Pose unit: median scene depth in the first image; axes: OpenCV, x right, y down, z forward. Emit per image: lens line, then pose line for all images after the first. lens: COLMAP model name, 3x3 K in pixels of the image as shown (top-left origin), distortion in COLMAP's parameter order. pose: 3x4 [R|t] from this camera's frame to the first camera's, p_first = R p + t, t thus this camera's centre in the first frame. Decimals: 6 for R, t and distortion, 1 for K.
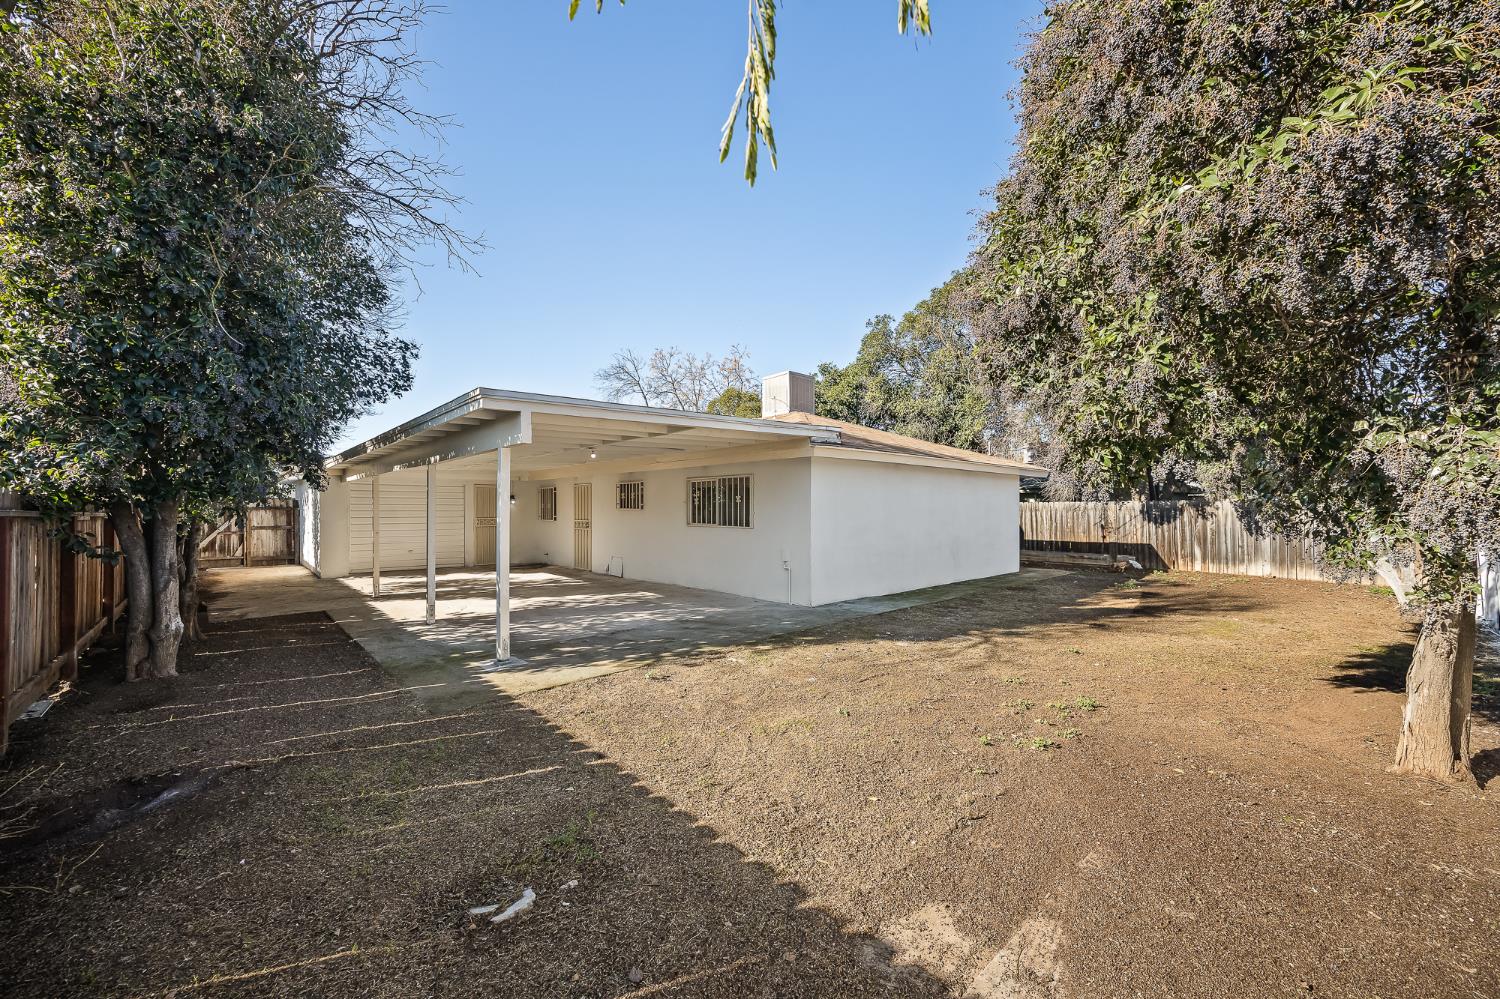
lens RADIAL K [[575.0, 0, 750.0], [0, 575.0, 499.5], [0, 0, 1]] dist [0.000012, -0.000063]
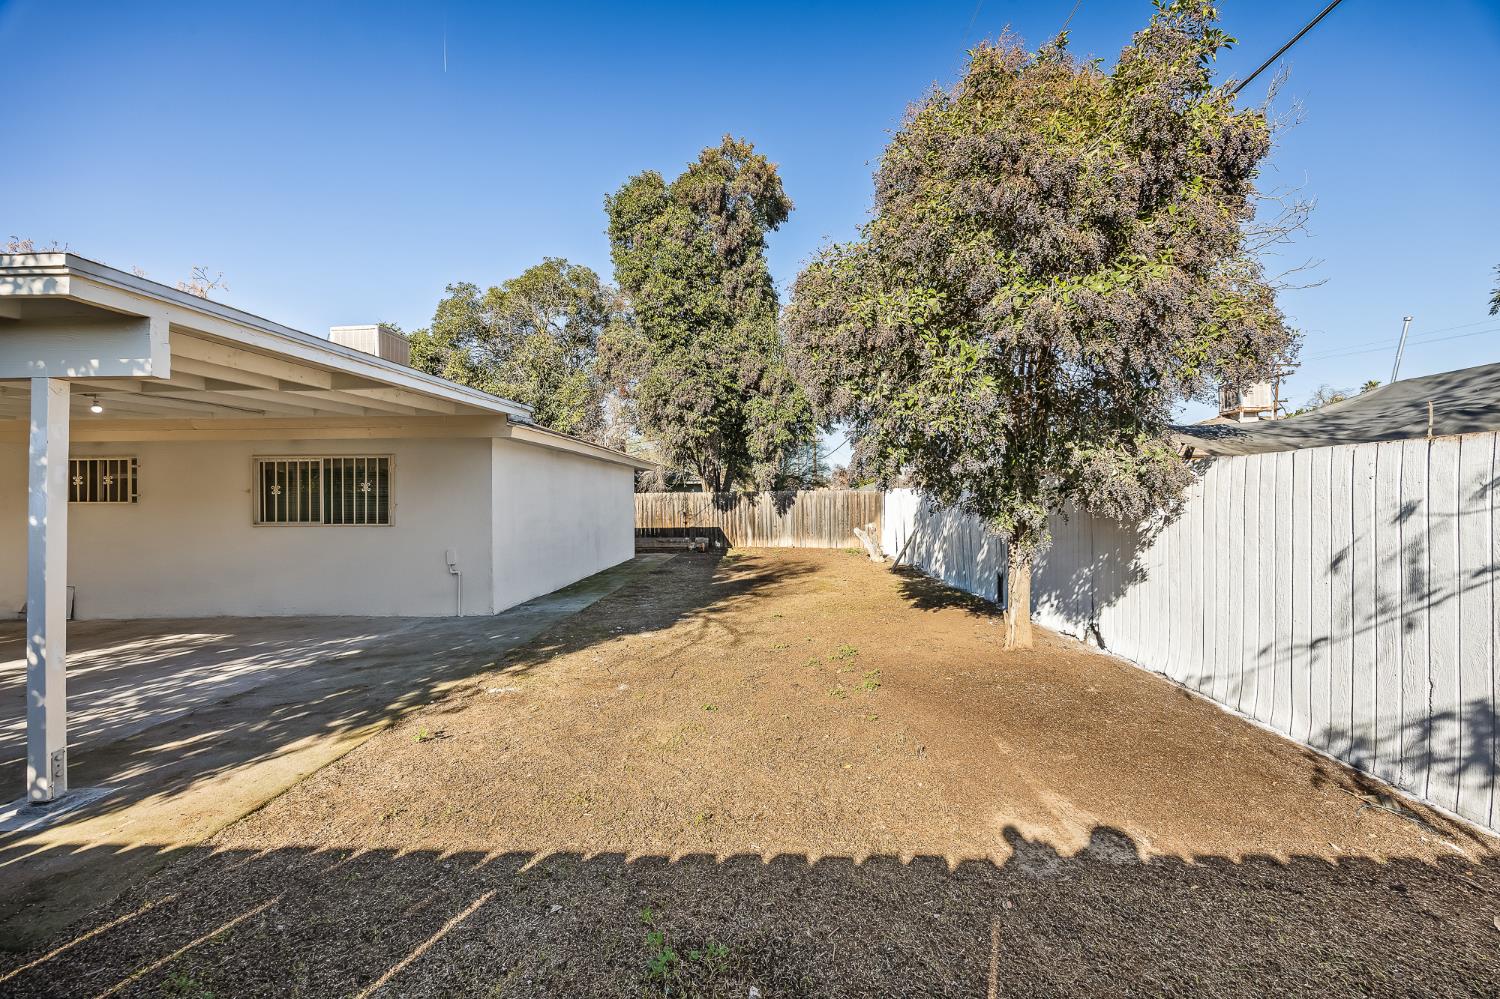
lens RADIAL K [[581.2, 0, 751.8], [0, 581.2, 490.2], [0, 0, 1]] dist [0.000027, 0.000173]
pose [[0.698576, 0.004753, 0.715521, -0.208706], [-0.002519, 0.999988, -0.004182, 0.005026], [-0.715532, 0.001119, 0.698579, 0.116879]]
